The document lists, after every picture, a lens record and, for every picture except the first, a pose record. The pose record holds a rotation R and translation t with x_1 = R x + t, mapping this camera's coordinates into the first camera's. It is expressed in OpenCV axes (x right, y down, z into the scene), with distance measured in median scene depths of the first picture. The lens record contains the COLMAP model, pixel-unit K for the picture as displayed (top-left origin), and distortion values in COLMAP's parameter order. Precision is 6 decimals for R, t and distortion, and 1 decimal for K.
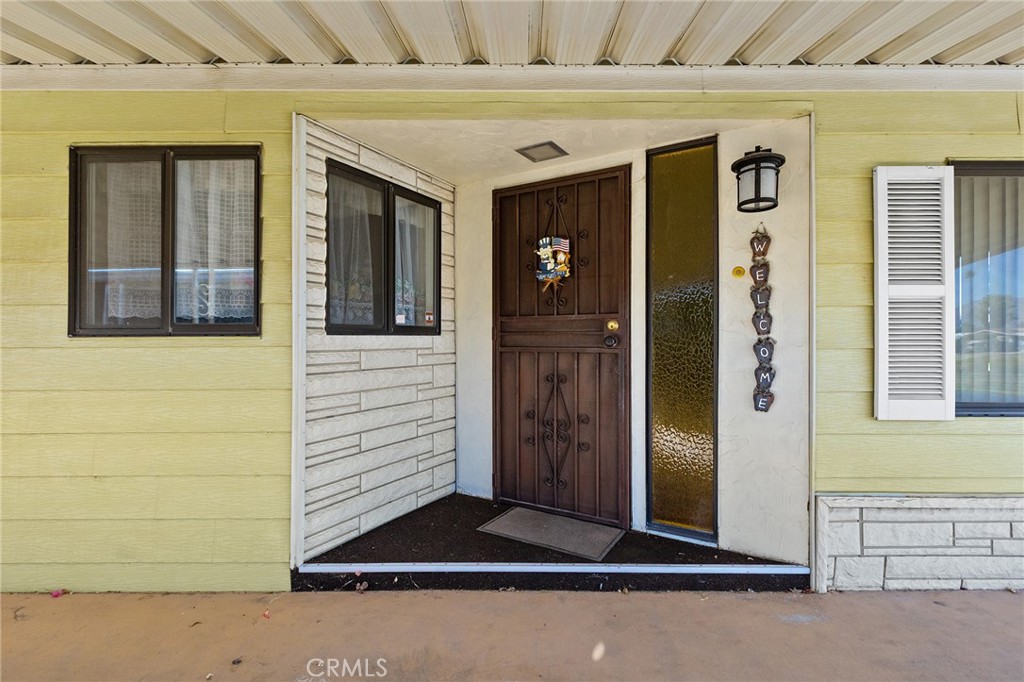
lens RADIAL K [[325.6, 0, 512.0], [0, 325.6, 341.0], [0, 0, 1]] dist [0.001179, 0.000143]
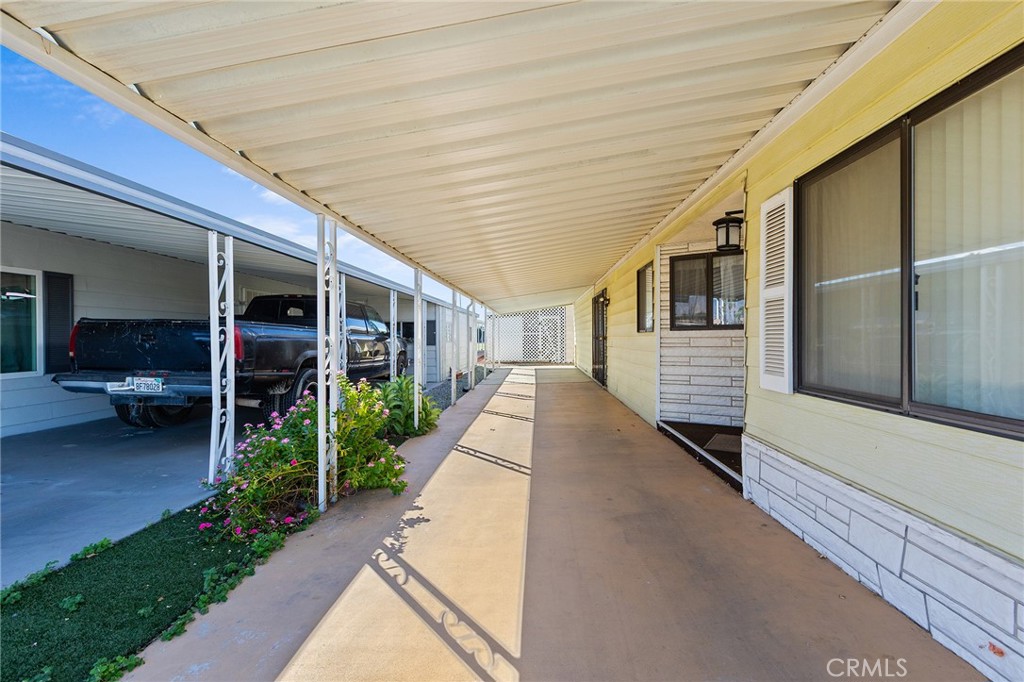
lens RADIAL K [[462.4, 0, 517.7], [0, 462.4, 337.7], [0, 0, 1]] dist [0.002324, 0.000311]
pose [[-0.050629, 0.004331, -0.998708, 2.385447], [0.003882, 0.999984, 0.004140, 0.012870], [0.998710, -0.003667, -0.050645, 0.044950]]
